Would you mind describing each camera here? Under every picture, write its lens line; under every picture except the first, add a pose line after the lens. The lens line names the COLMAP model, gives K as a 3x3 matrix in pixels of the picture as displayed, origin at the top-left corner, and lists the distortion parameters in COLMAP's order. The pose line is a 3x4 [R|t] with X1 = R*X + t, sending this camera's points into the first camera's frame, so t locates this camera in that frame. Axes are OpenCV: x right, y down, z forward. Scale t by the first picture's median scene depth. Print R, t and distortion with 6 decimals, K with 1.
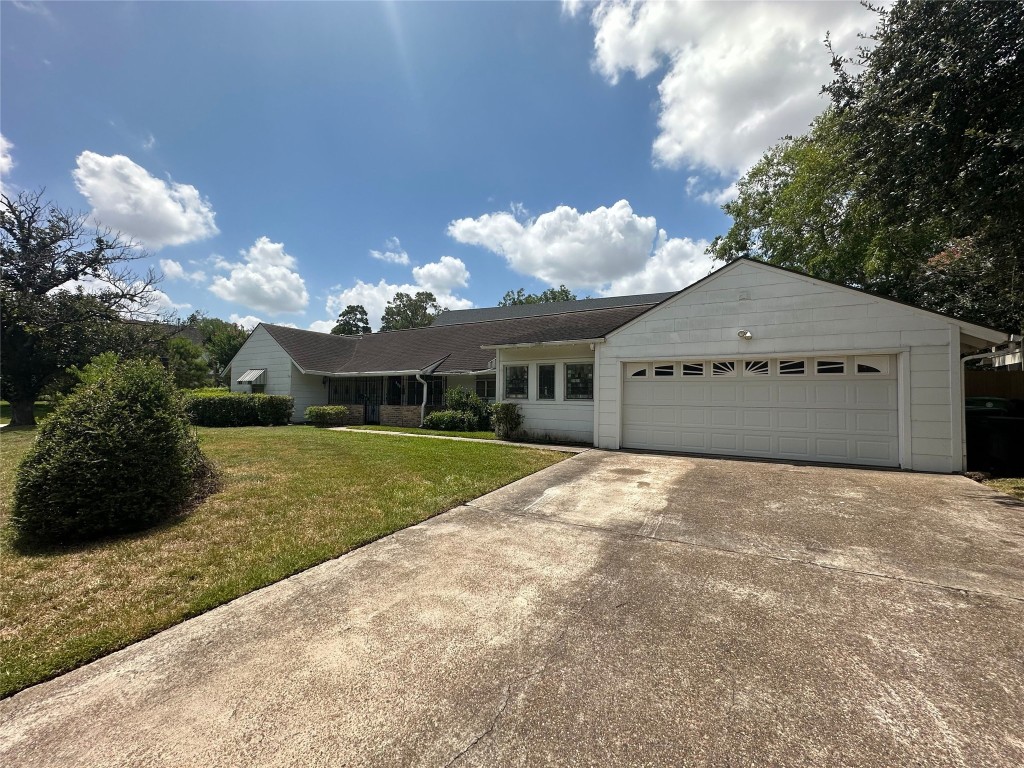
lens RADIAL K [[421.7, 0, 512.0], [0, 421.7, 384.0], [0, 0, 1]] dist [-0.000535, -0.000011]
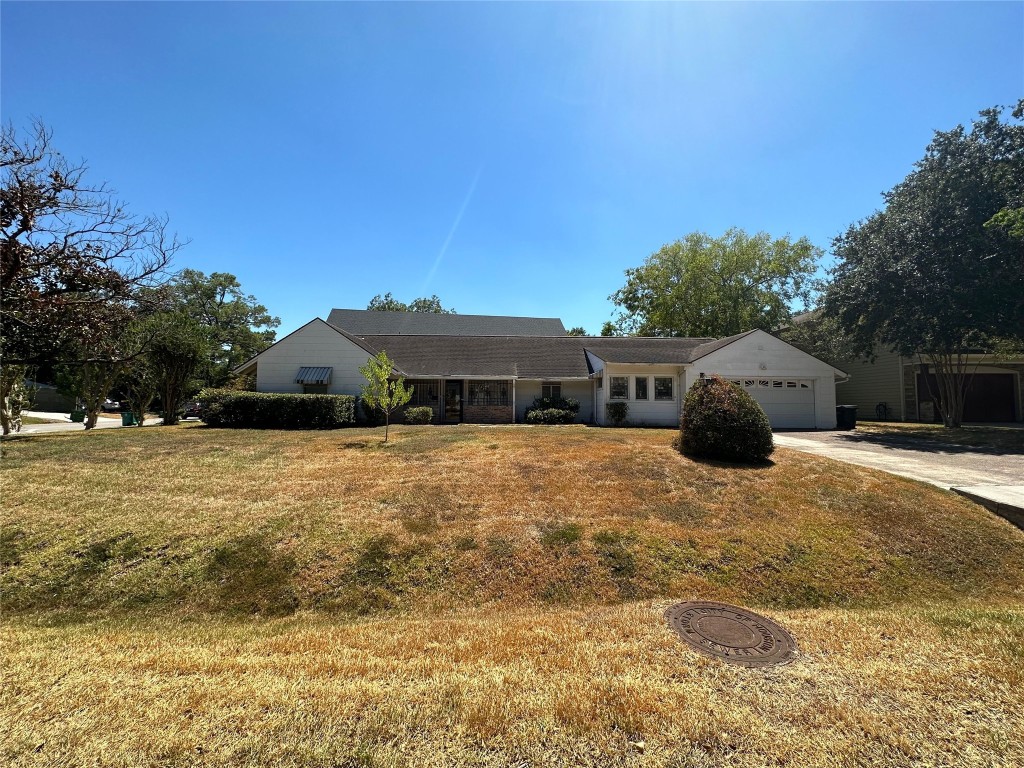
lens RADIAL K [[421.7, 0, 512.0], [0, 421.7, 384.0], [0, 0, 1]] dist [-0.000535, -0.000011]
pose [[0.833834, 0.022787, 0.551544, -1.168206], [-0.016983, 0.999734, -0.015628, 0.010662], [-0.551753, 0.003664, 0.833999, -0.016419]]
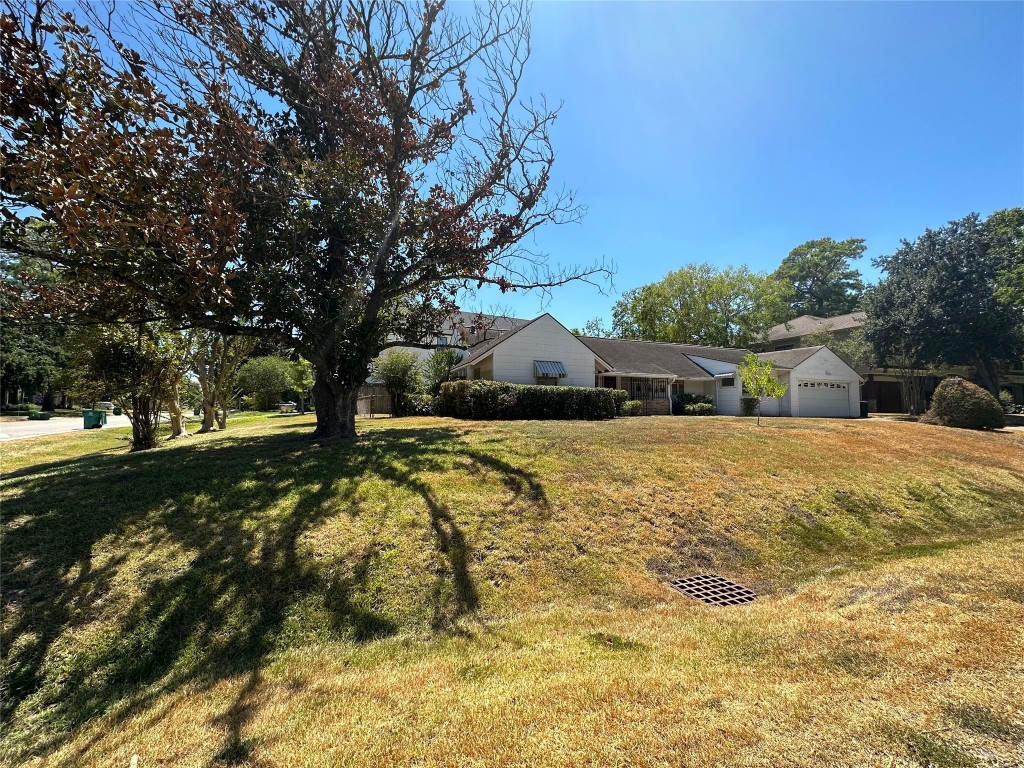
lens RADIAL K [[421.7, 0, 512.0], [0, 421.7, 384.0], [0, 0, 1]] dist [-0.000535, -0.000011]
pose [[0.570849, 0.037832, 0.820183, -2.154897], [-0.026963, 0.999263, -0.027326, 0.062659], [-0.820612, -0.006516, 0.571448, 0.771088]]
